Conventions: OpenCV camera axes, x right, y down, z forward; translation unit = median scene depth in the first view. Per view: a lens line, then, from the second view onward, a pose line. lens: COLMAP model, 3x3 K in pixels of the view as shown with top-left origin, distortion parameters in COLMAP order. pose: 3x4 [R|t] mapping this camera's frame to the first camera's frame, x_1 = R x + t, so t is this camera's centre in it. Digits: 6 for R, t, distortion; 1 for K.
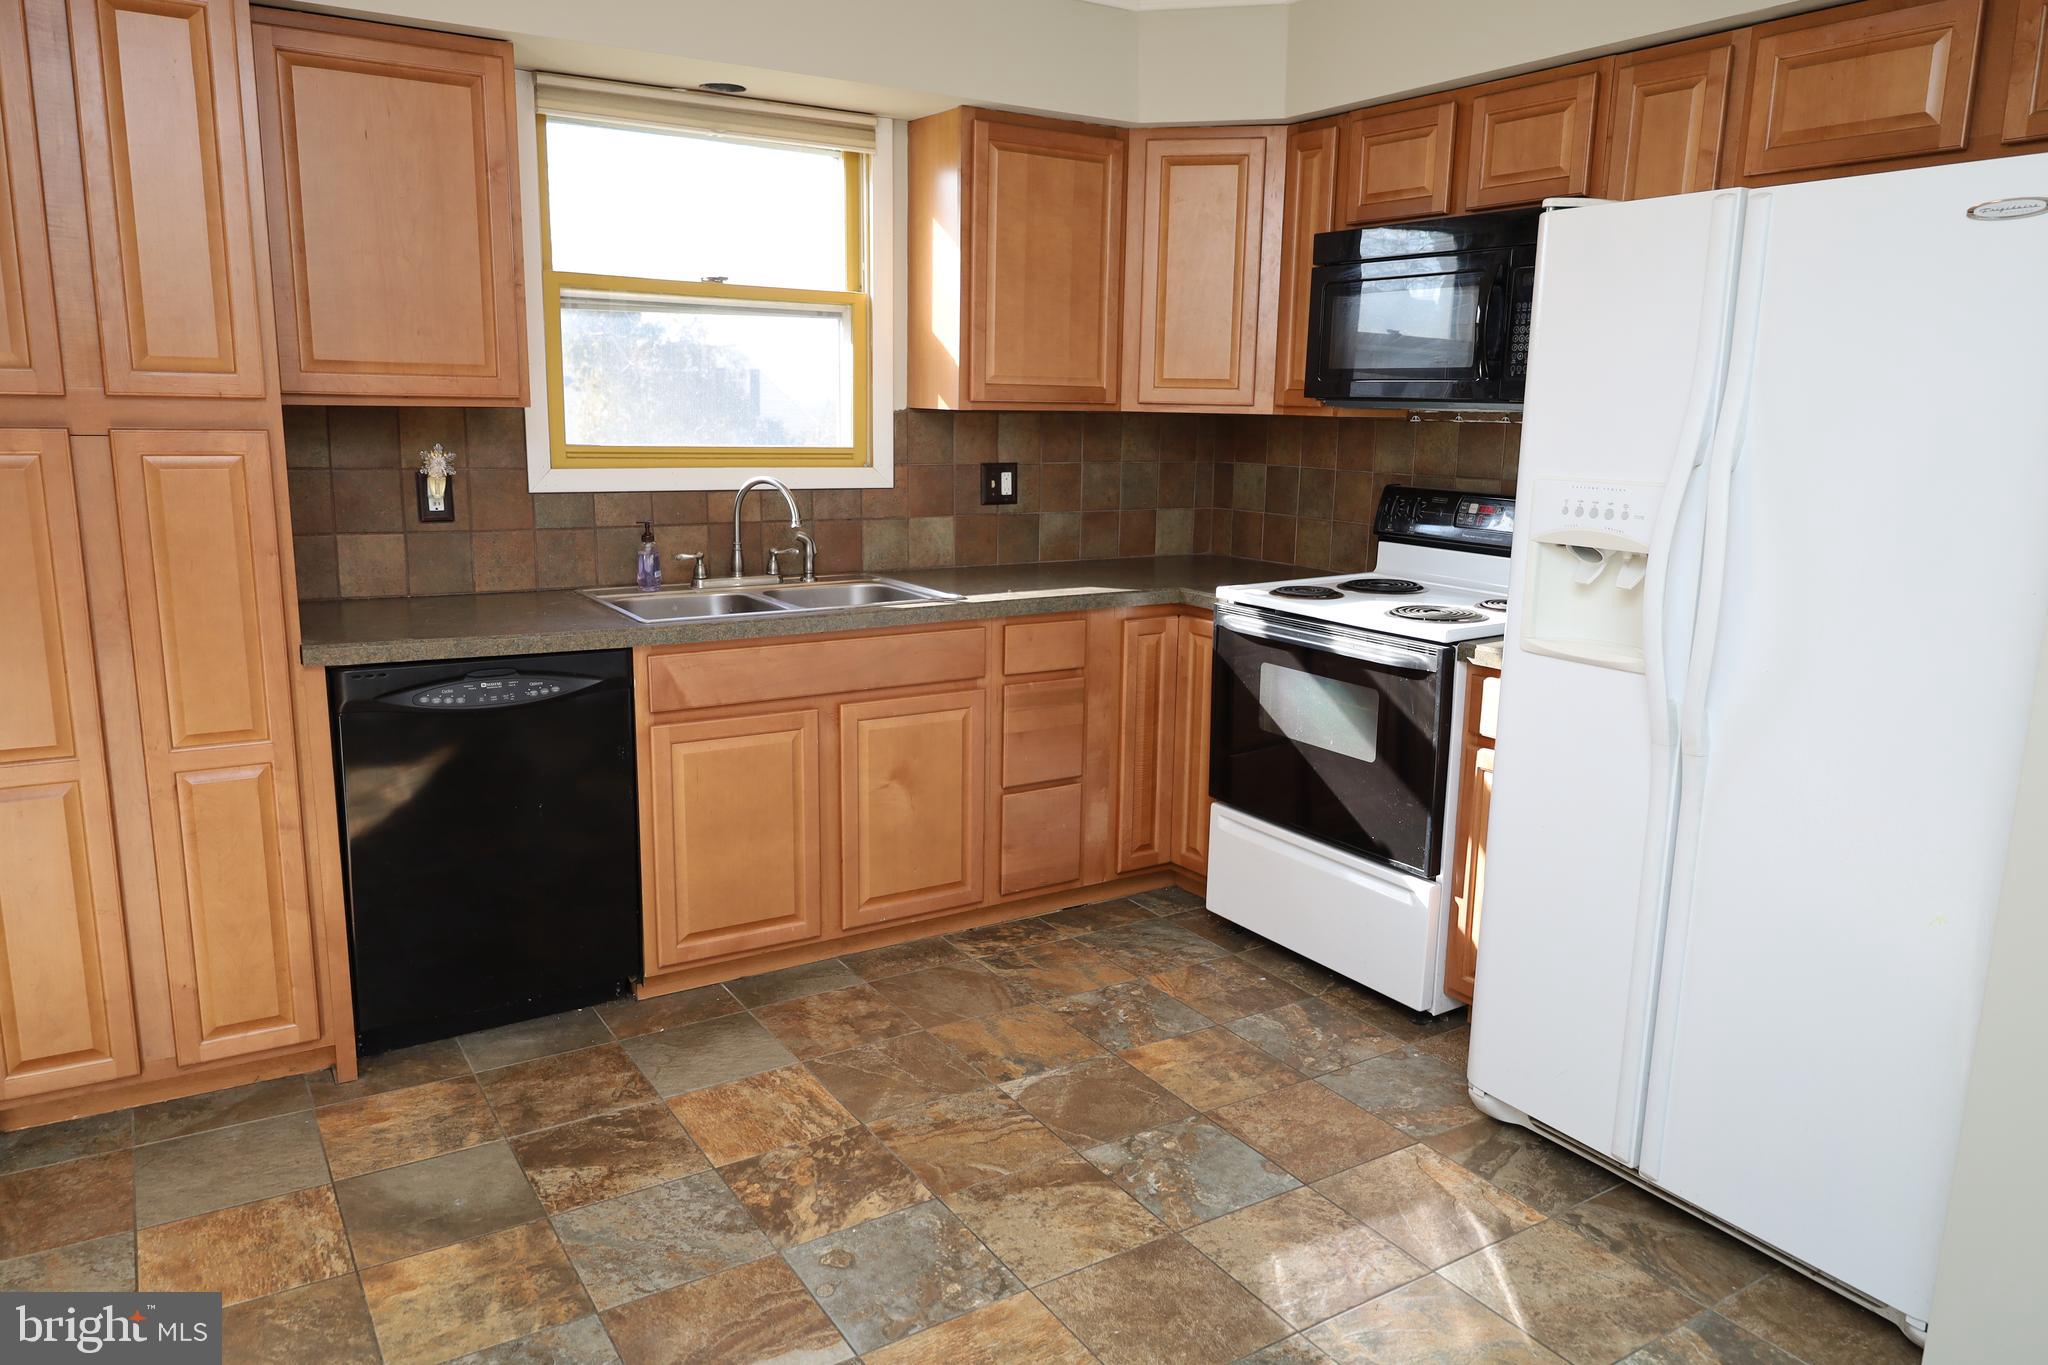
lens RADIAL K [[1400.5, 0, 1028.8], [0, 1400.5, 687.8], [0, 0, 1]] dist [-0.002959, -0.001731]
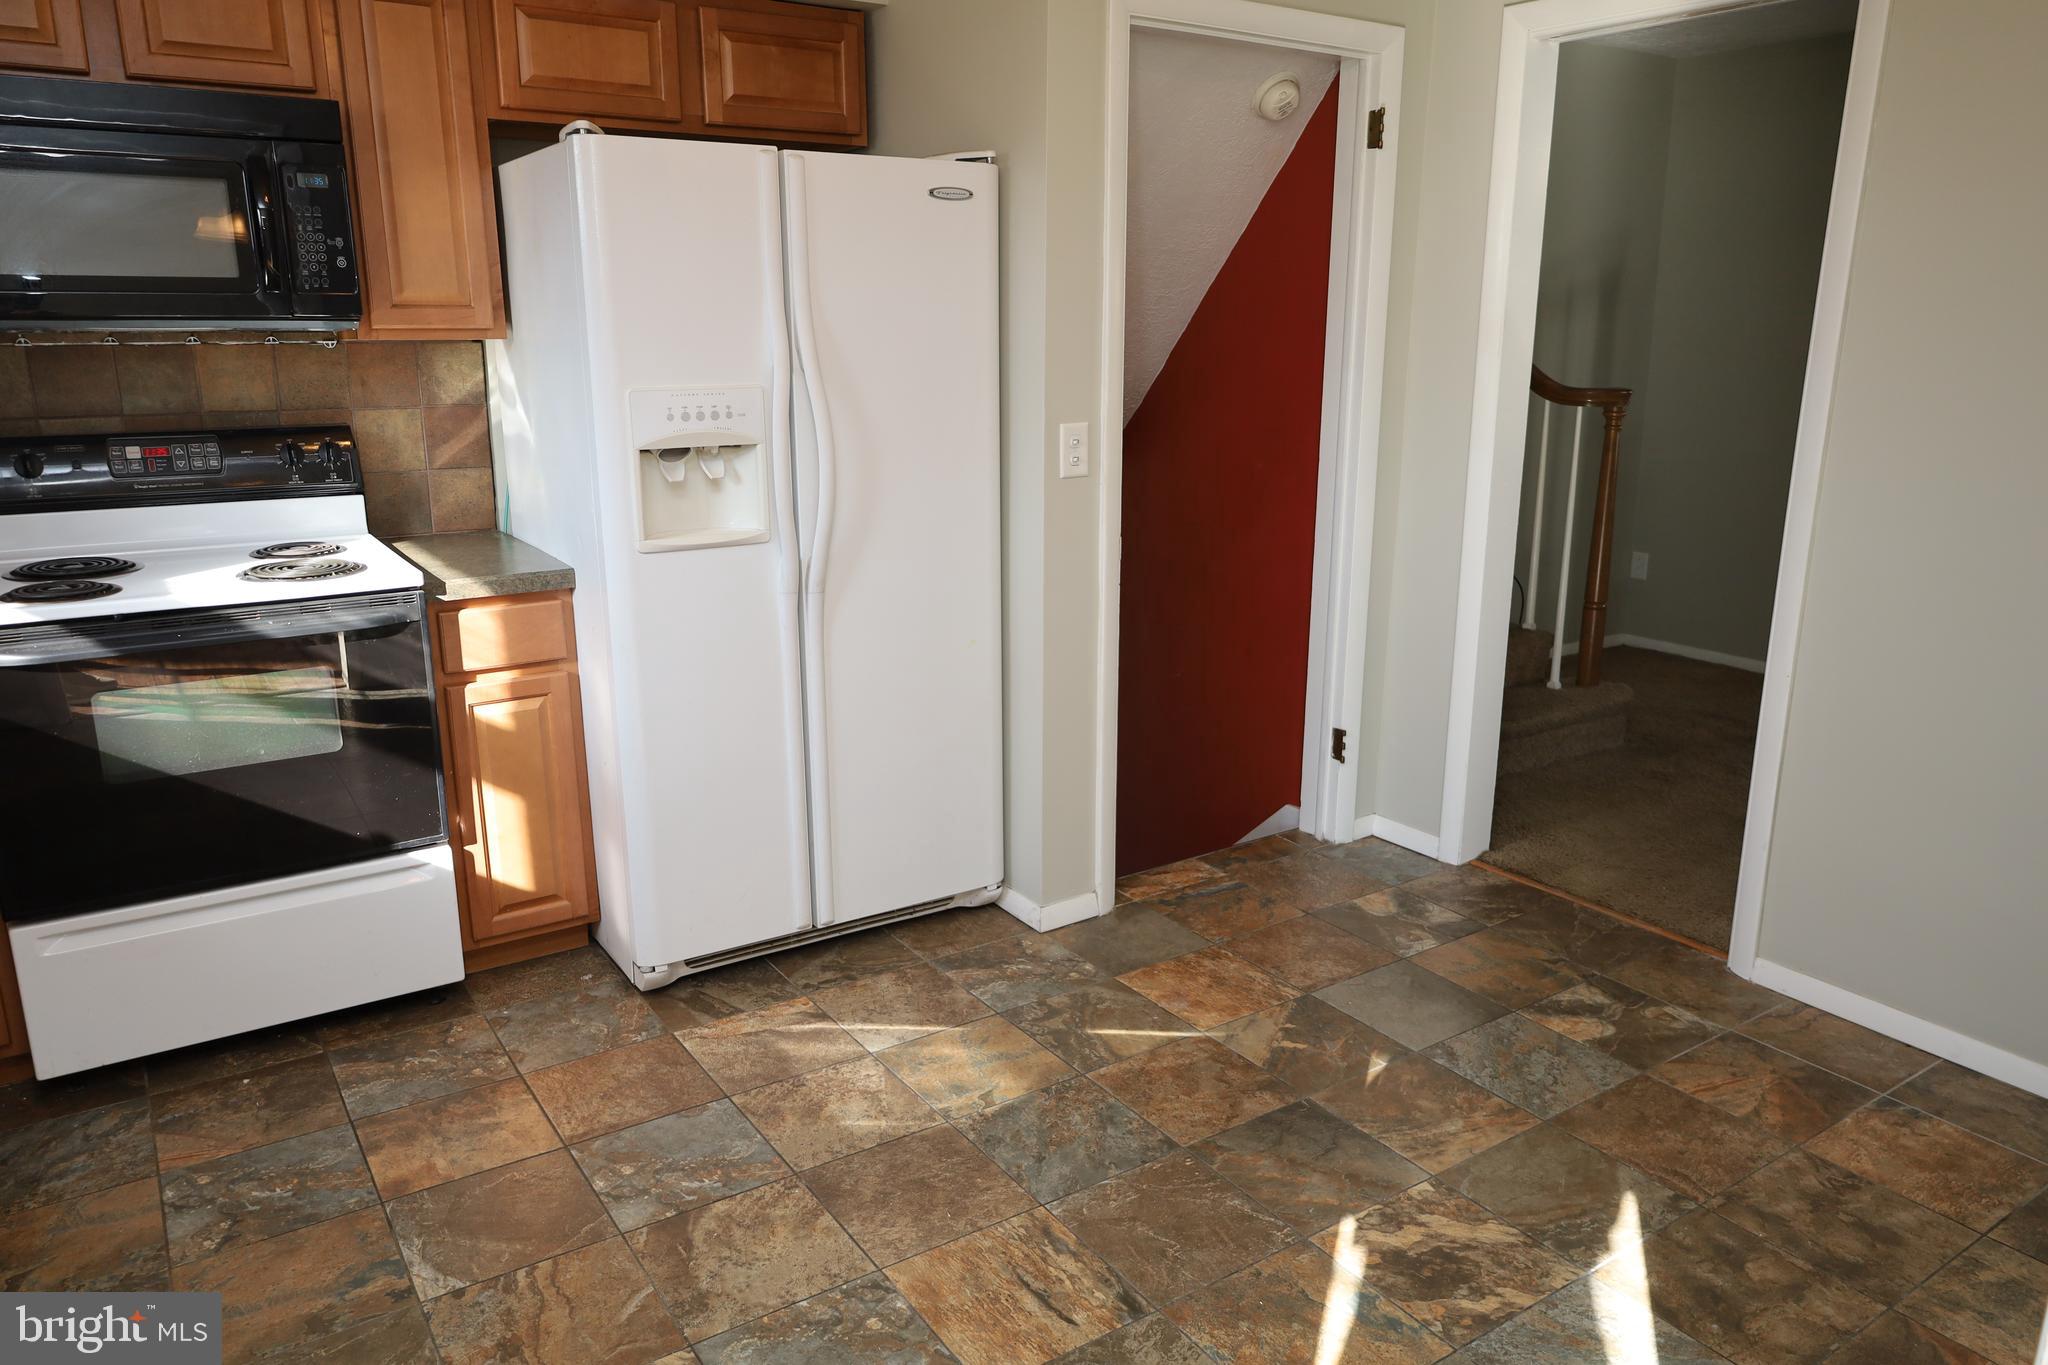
lens RADIAL K [[1400.5, 0, 1028.8], [0, 1400.5, 687.8], [0, 0, 1]] dist [-0.002959, -0.001731]
pose [[-0.019334, -0.266482, 0.963646, -0.692486], [0.202095, 0.942889, 0.264797, -0.148886], [-0.979175, 0.199868, 0.035625, 0.670363]]
